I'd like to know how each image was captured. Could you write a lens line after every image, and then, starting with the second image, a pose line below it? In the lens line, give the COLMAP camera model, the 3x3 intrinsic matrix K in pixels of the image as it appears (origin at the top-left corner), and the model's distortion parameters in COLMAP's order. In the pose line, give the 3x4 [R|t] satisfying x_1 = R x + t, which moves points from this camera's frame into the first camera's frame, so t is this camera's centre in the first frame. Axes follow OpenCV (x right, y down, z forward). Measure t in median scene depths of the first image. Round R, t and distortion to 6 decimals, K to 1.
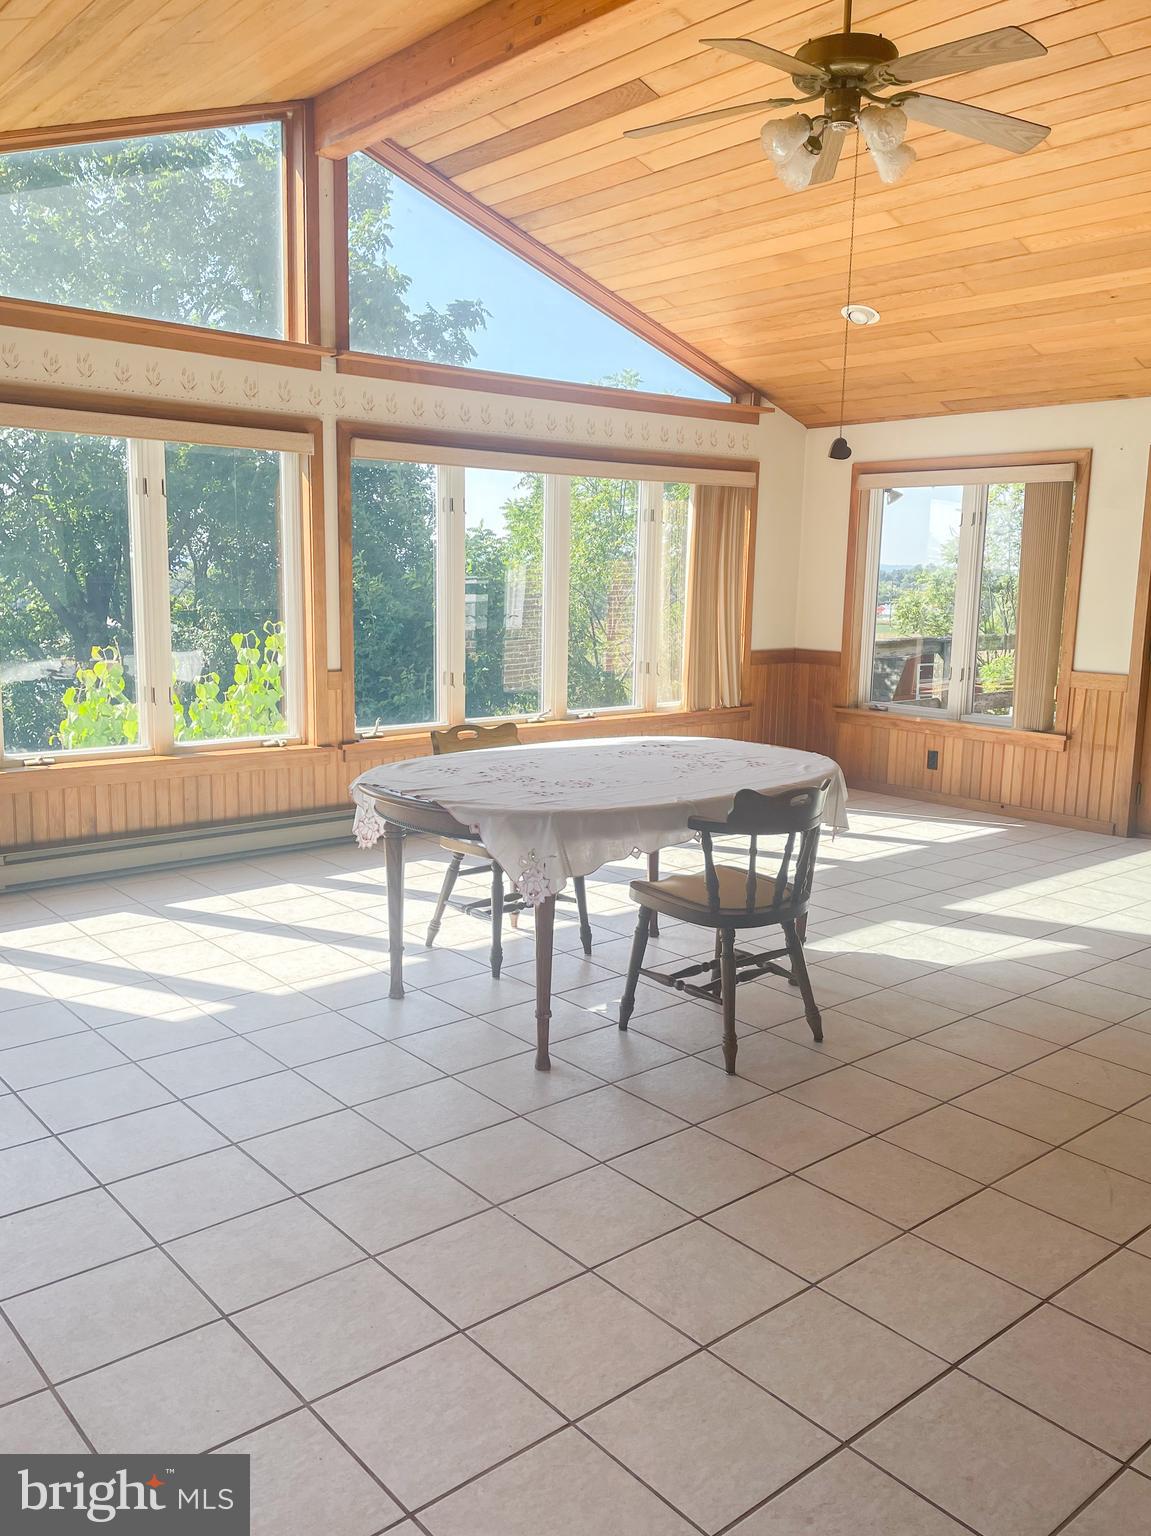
lens RADIAL K [[1204.9, 0, 578.3], [0, 1204.9, 788.8], [0, 0, 1]] dist [0.097839, -0.124509]
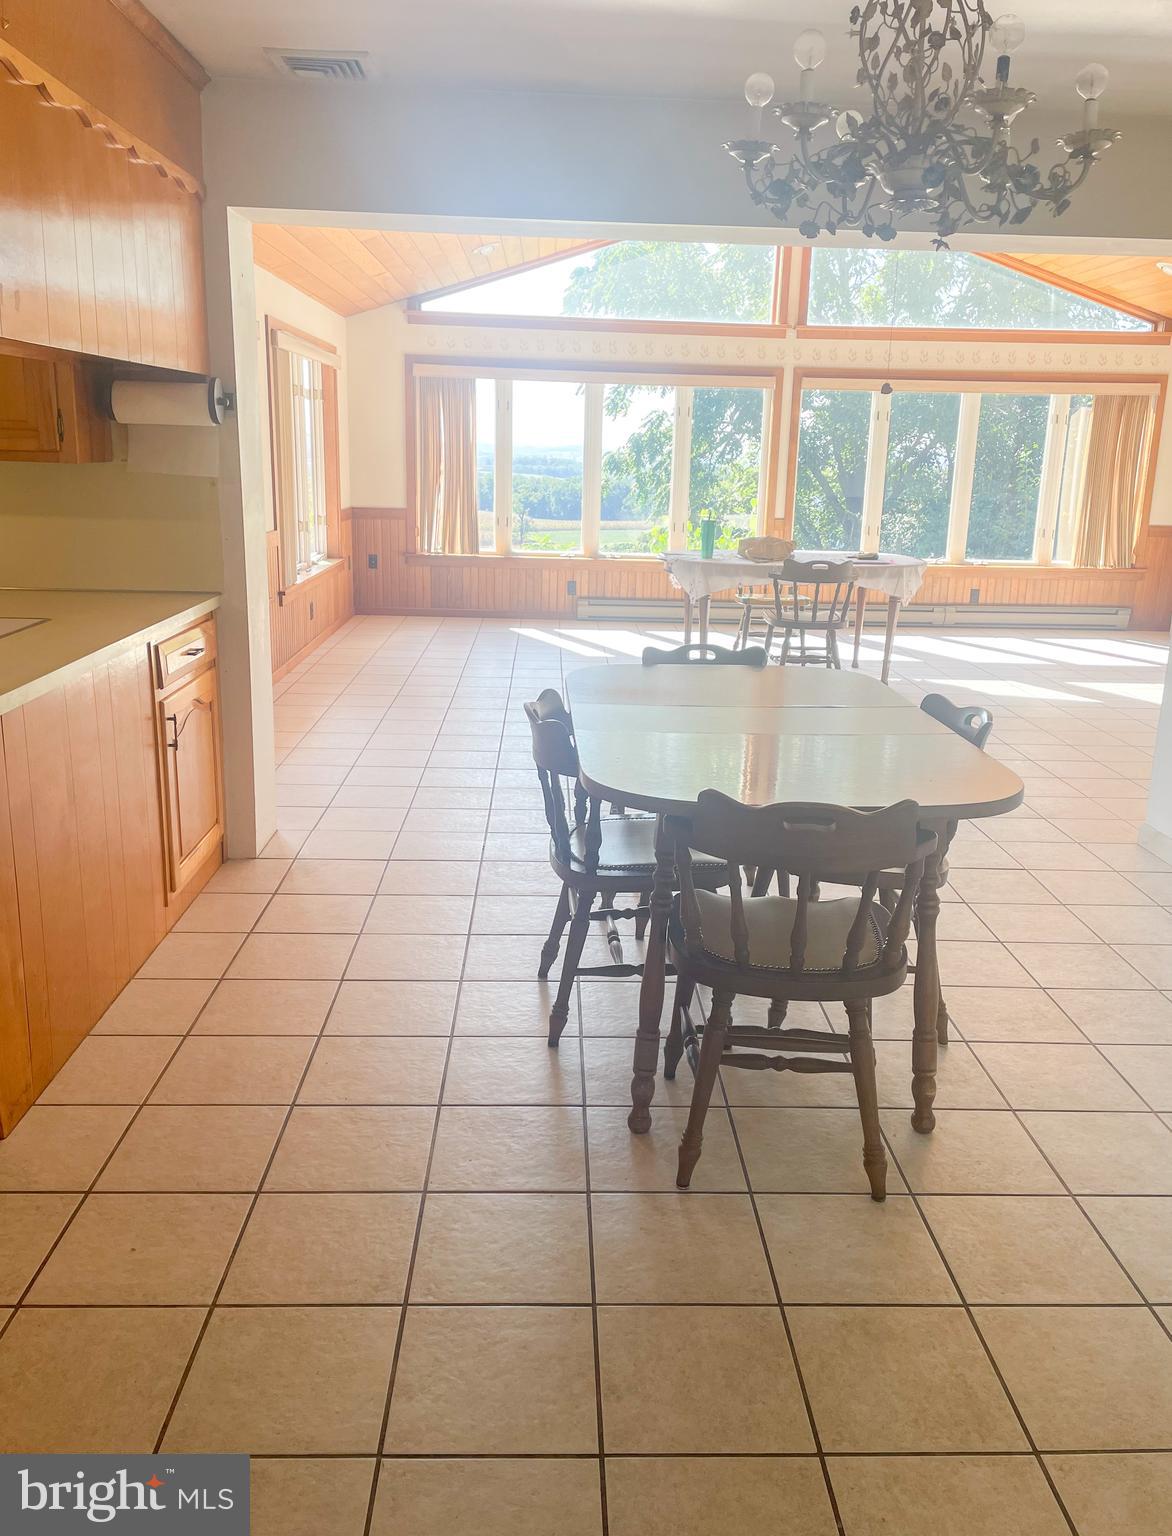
lens RADIAL K [[1220.4, 0, 586.0], [0, 1220.4, 768.0], [0, 0, 1]] dist [-0.010625, -0.010508]
pose [[0.783453, 0.157057, -0.601278, 0.679032], [-0.118688, 0.987543, 0.103304, 0.103840], [0.610013, -0.009570, 0.792334, -0.513447]]
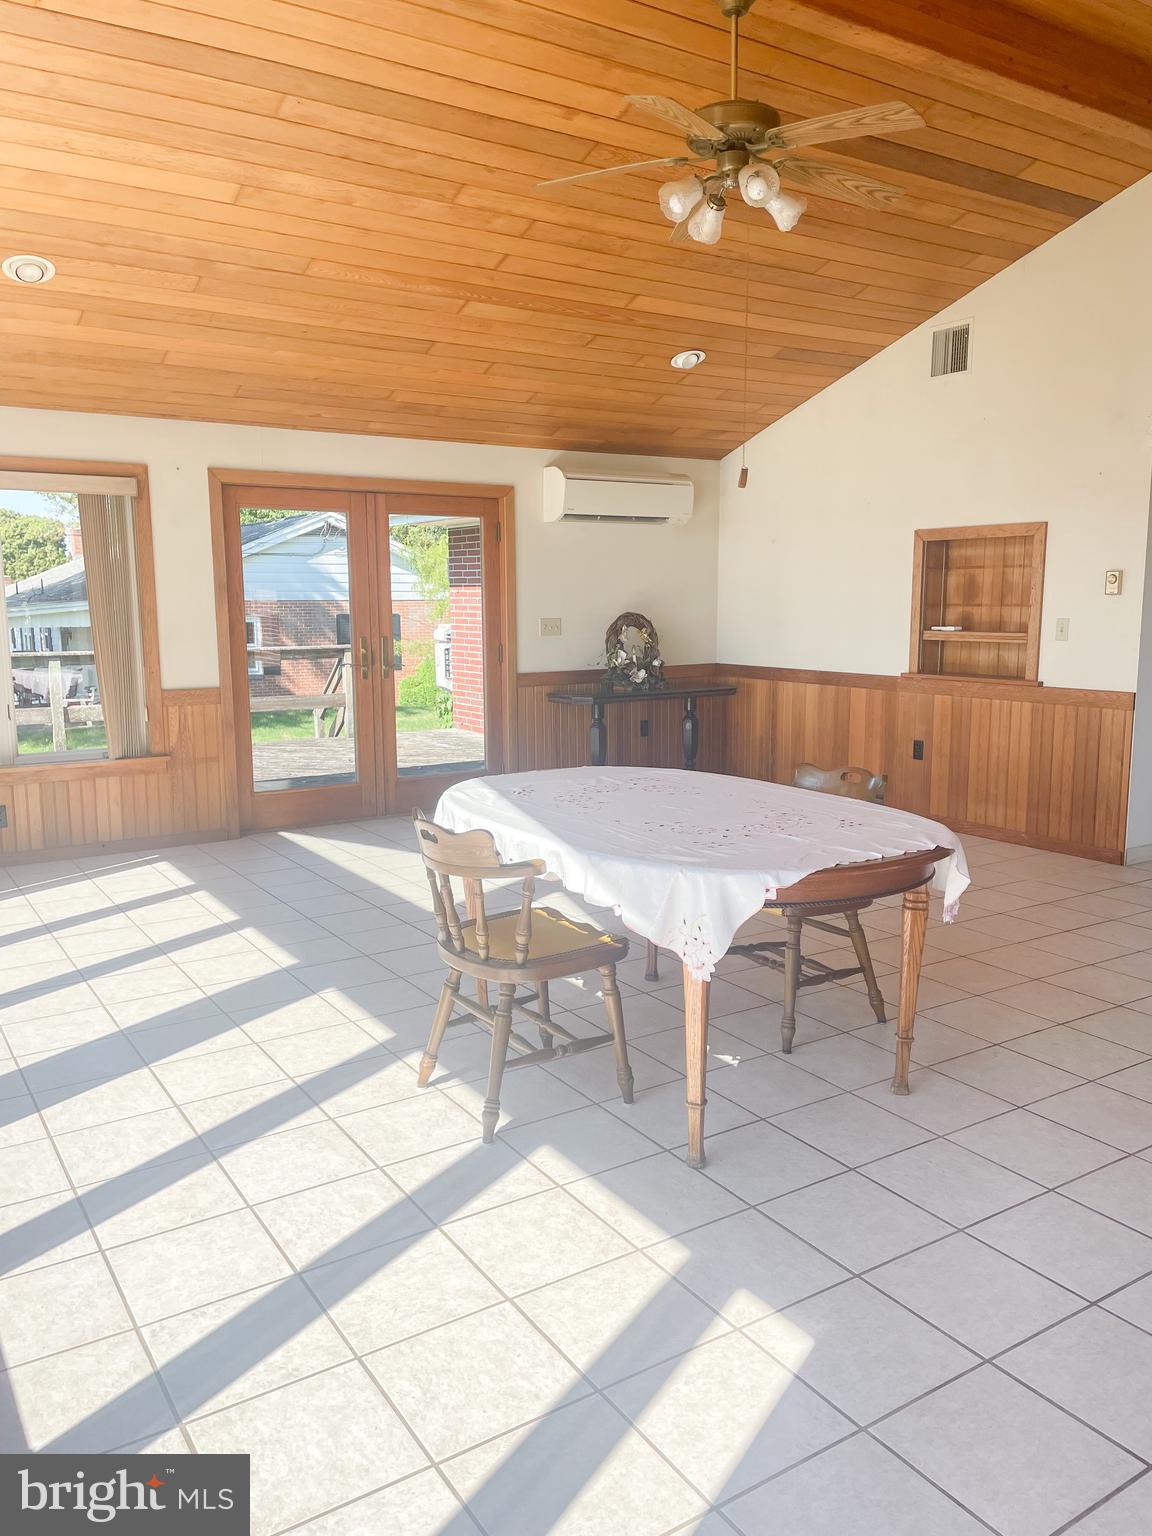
lens RADIAL K [[1159.2, 0, 576.0], [0, 1159.2, 768.0], [0, 0, 1]] dist [0.077209, -0.094799]
pose [[0.126351, -0.158593, 0.979226, -0.613916], [0.180451, 0.974342, 0.134518, -0.130148], [-0.975435, 0.159706, 0.151727, 0.692378]]
